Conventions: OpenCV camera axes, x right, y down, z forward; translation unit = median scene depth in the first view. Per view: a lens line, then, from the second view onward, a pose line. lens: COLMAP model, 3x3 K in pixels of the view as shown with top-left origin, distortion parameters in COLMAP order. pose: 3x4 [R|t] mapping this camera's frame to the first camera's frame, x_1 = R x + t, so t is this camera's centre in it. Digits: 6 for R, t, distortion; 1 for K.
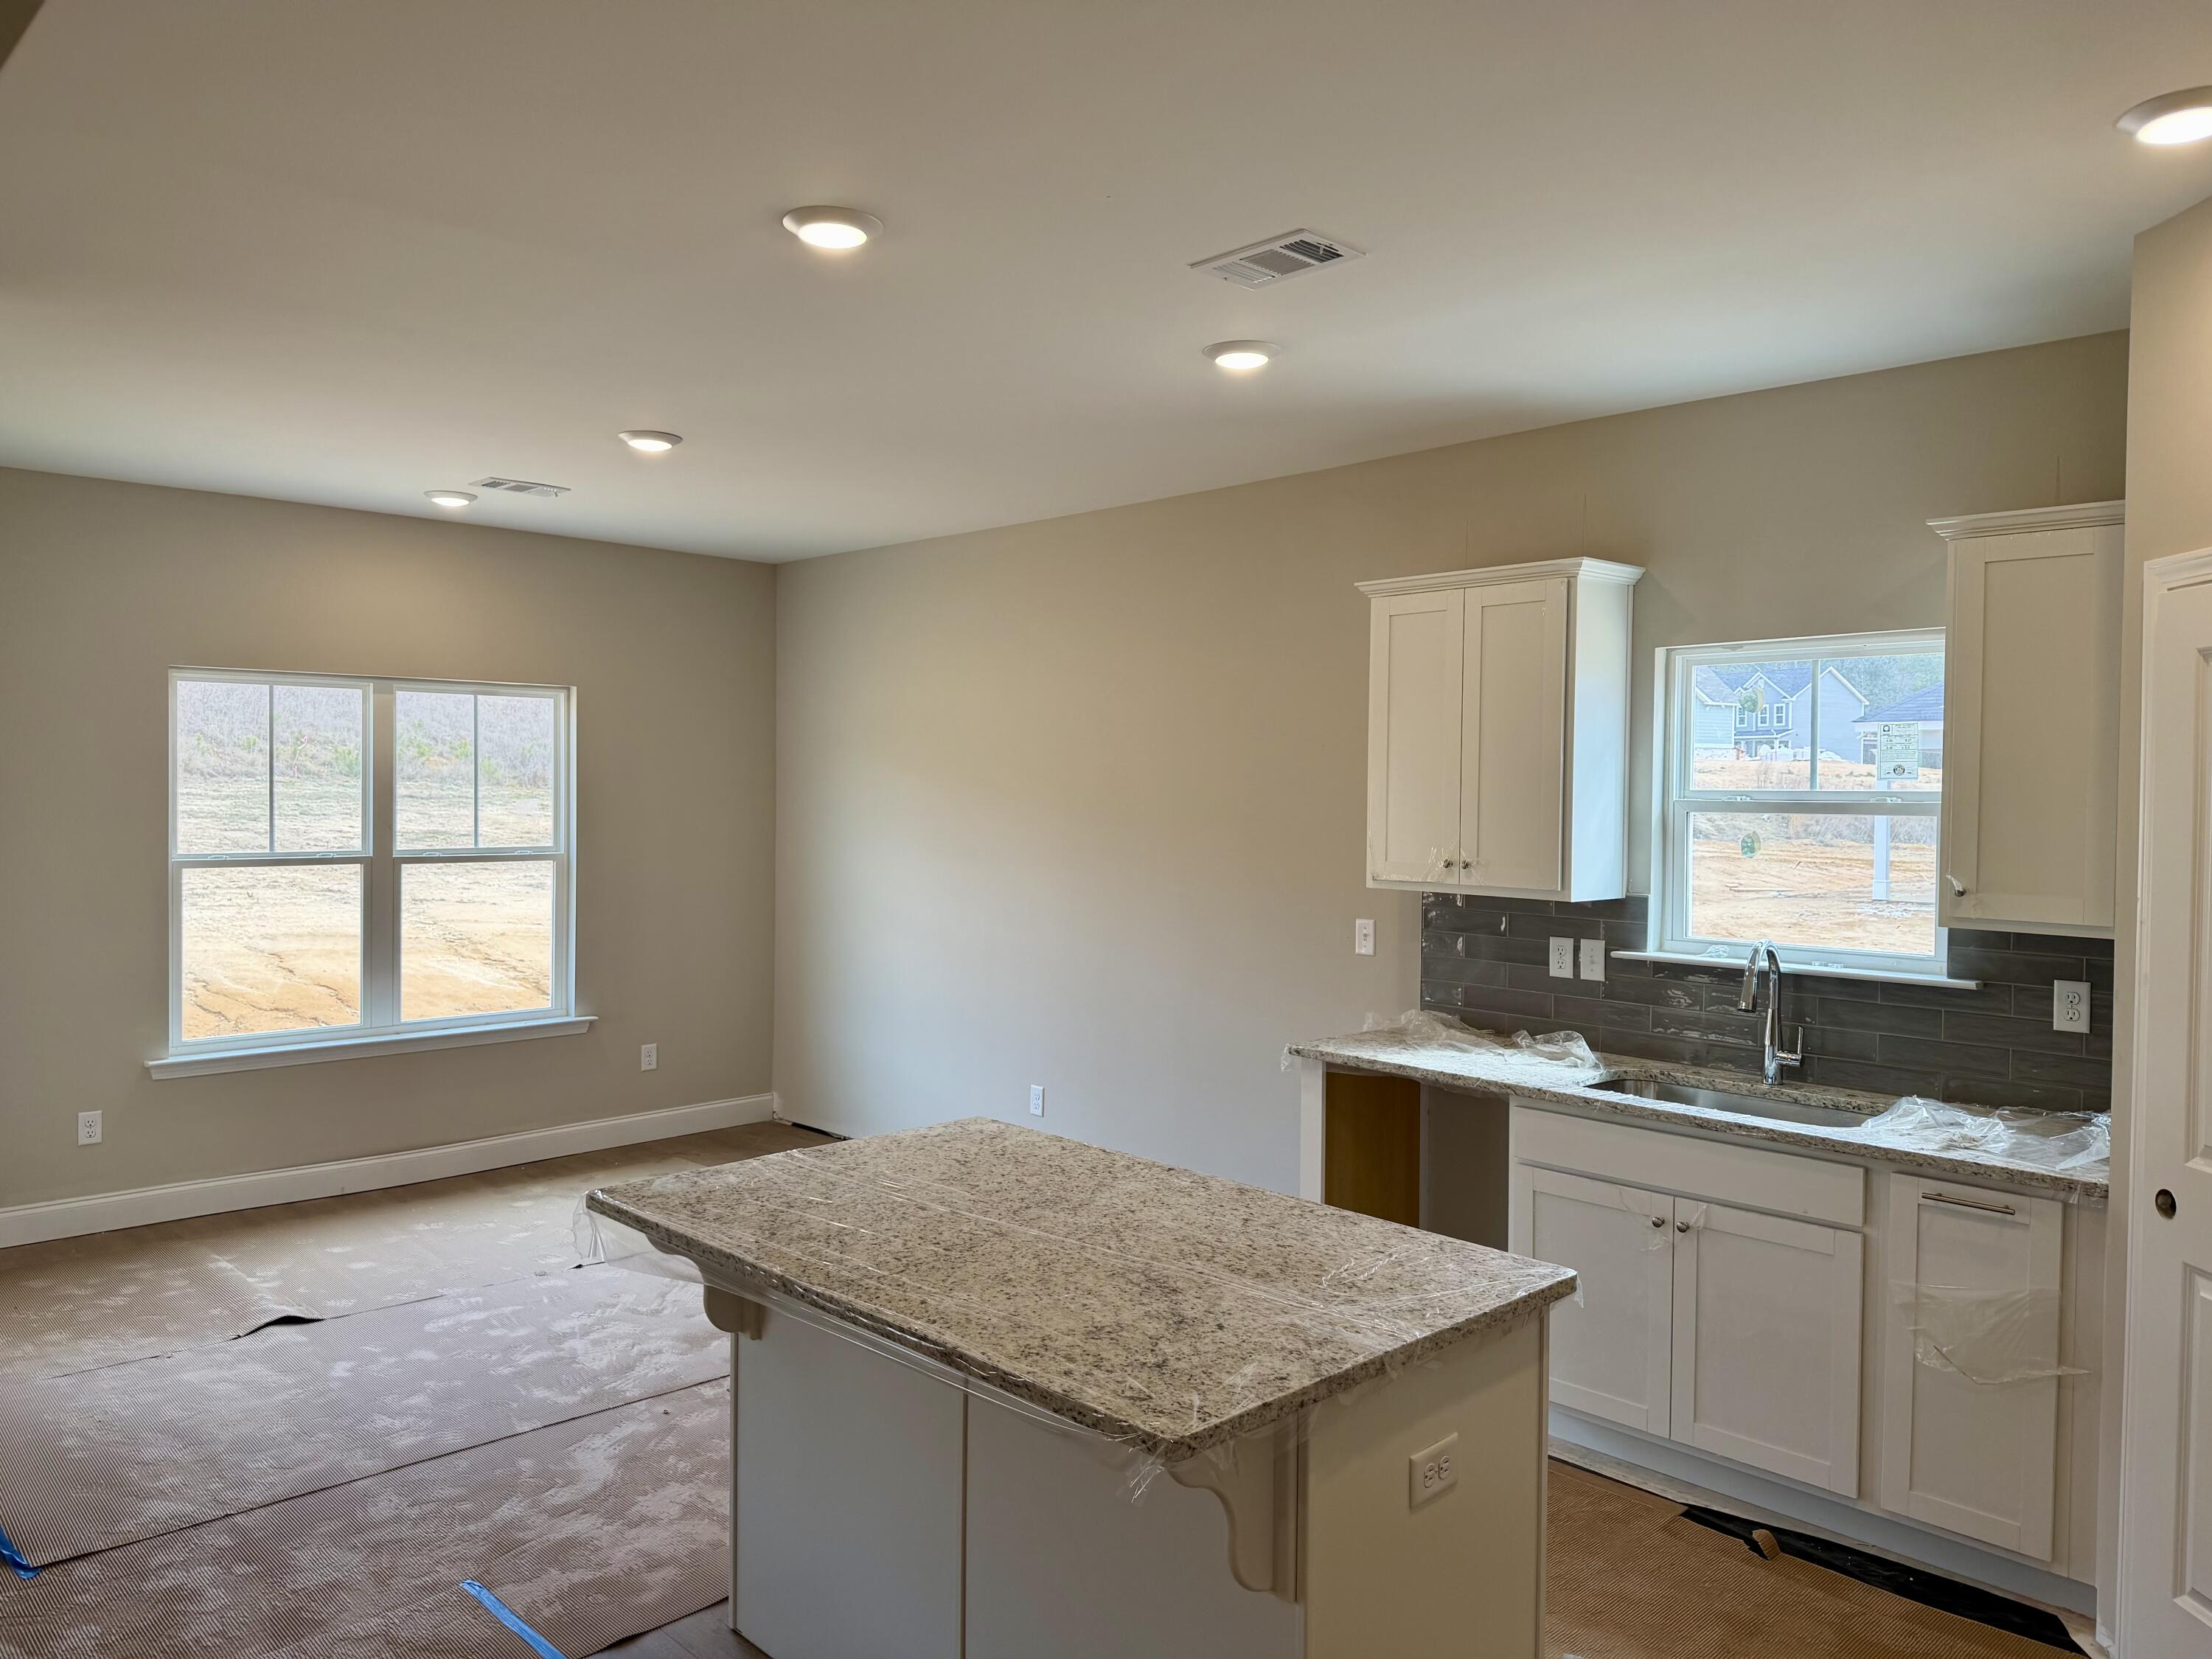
lens RADIAL K [[1564.0, 0, 1111.4], [0, 1564.0, 831.3], [0, 0, 1]] dist [-0.003182, -0.000708]
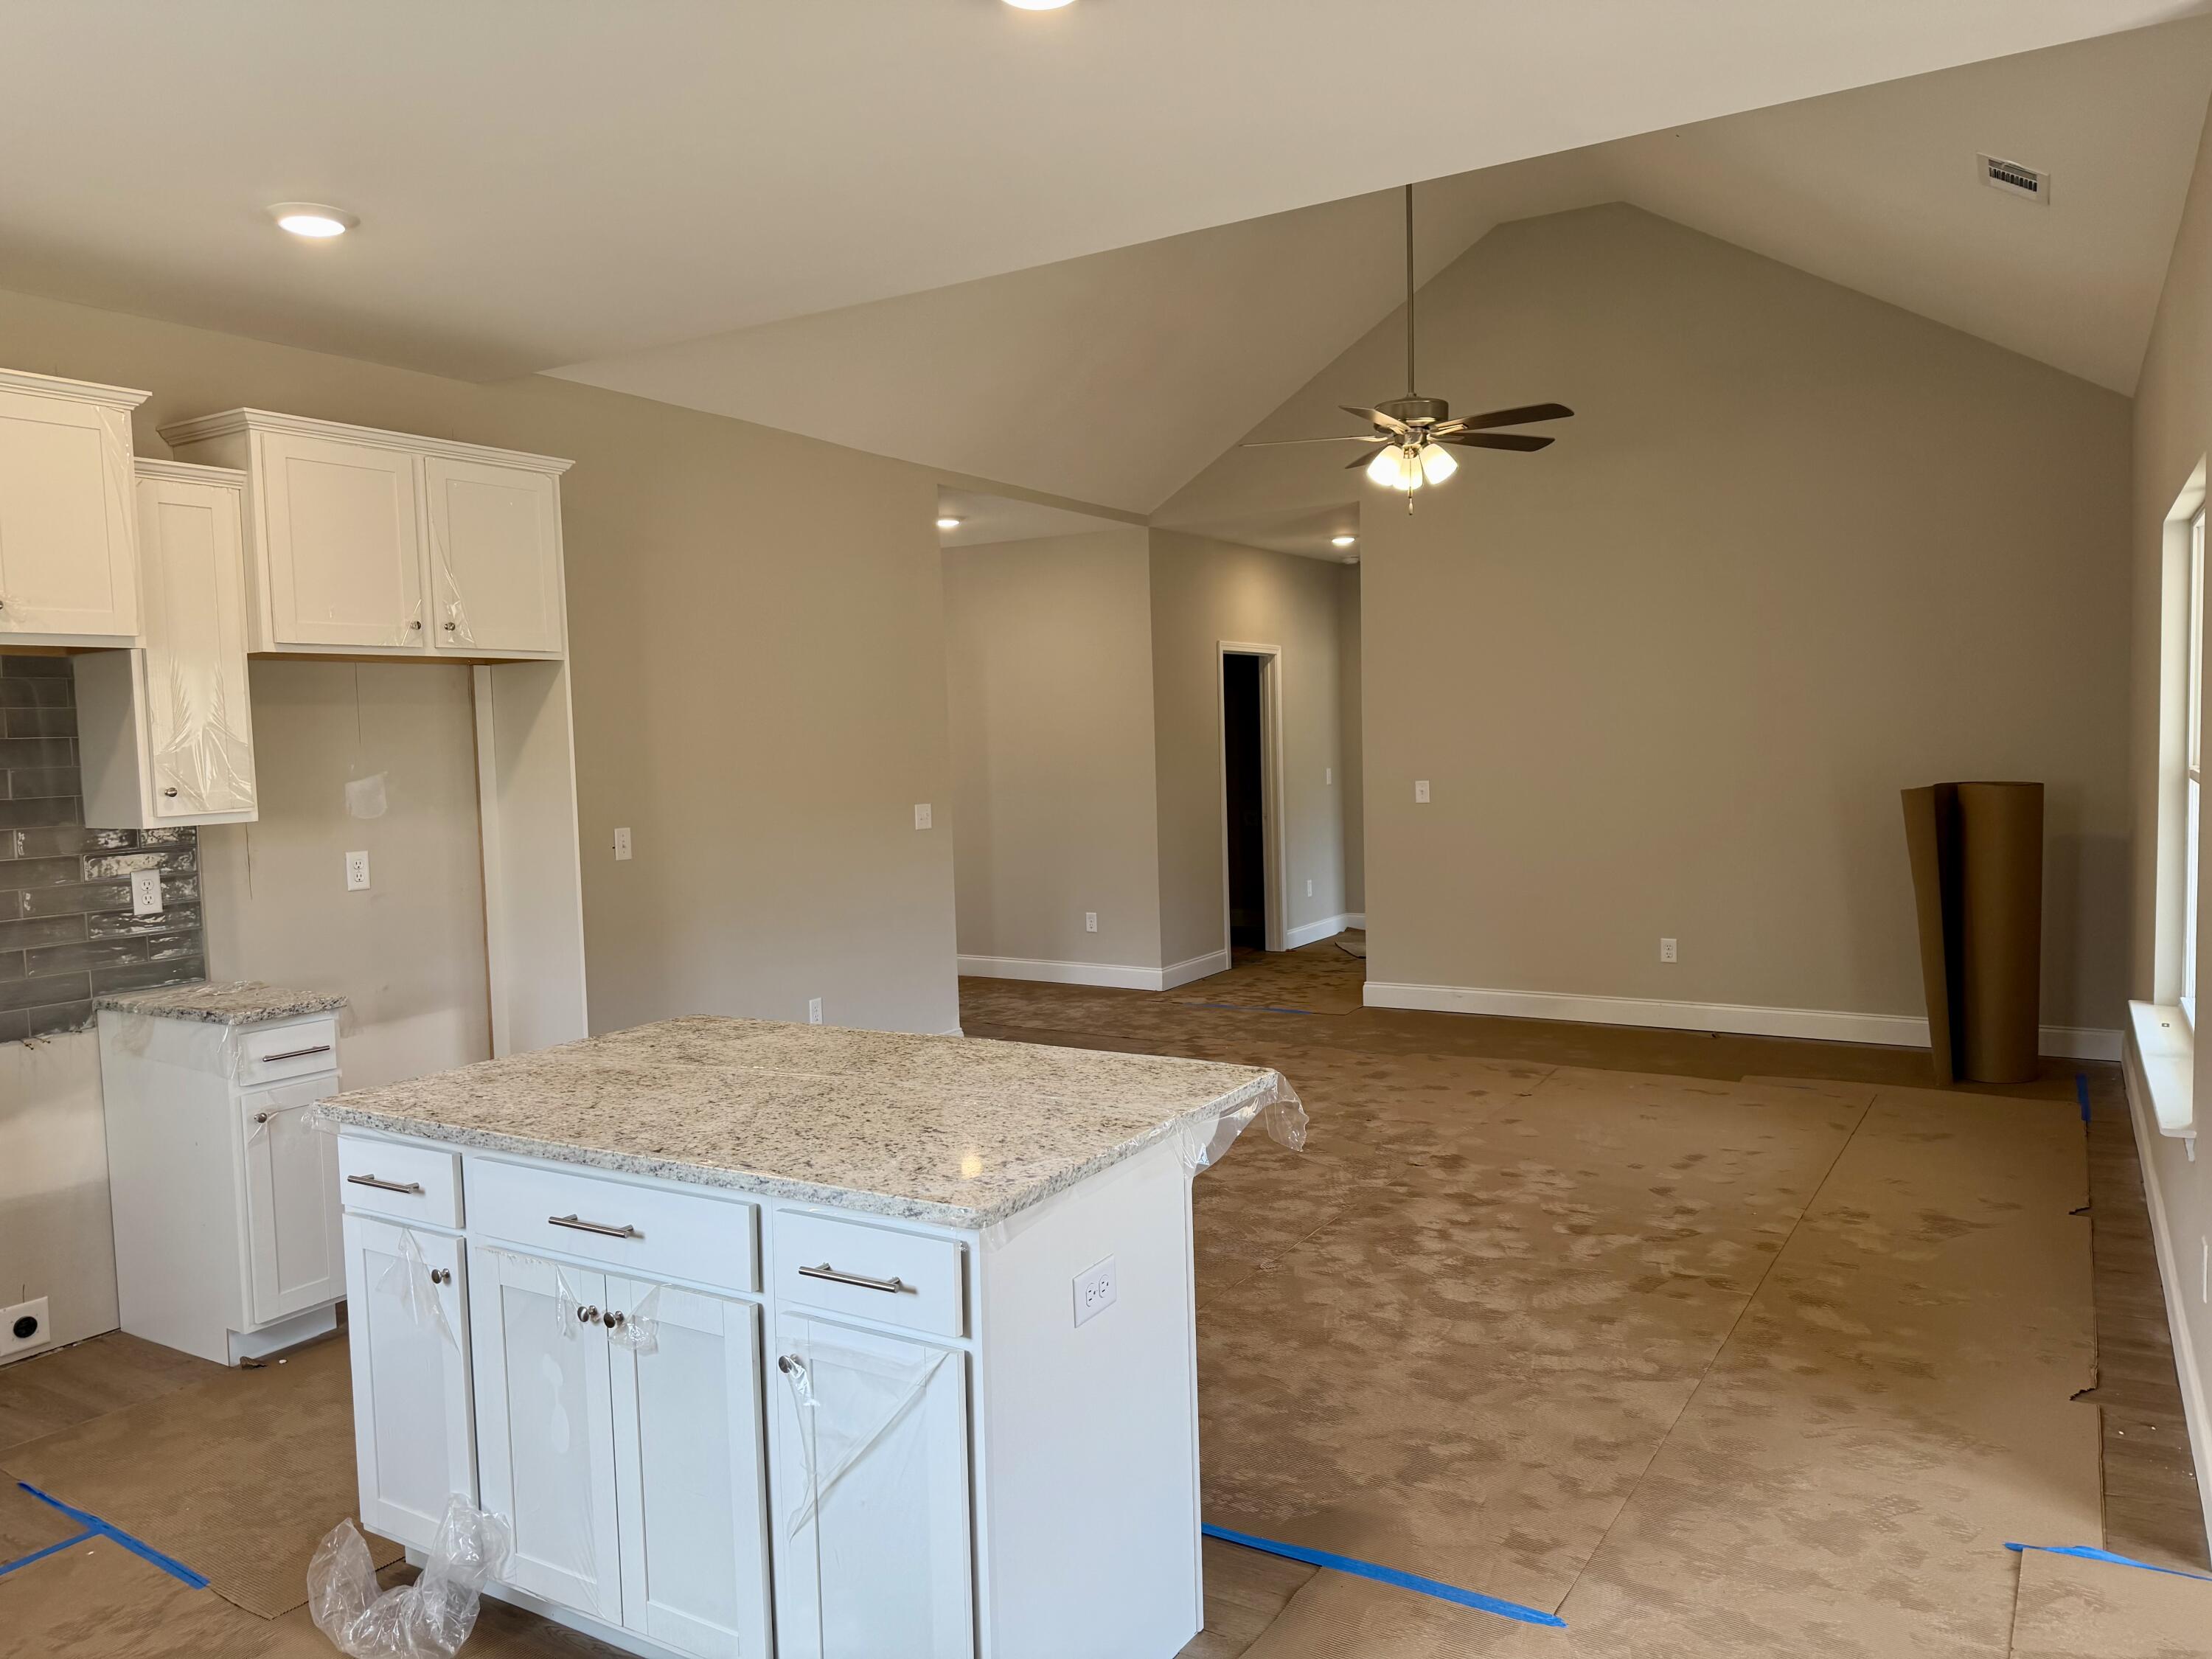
lens RADIAL K [[1564.0, 0, 1108.7], [0, 1564.0, 833.0], [0, 0, 1]] dist [-0.003182, -0.000708]
pose [[-0.968641, 0.022362, -0.247456, 0.010366], [0.000980, 0.996278, 0.086193, -0.005940], [0.248463, 0.083247, -0.965058, 1.915616]]
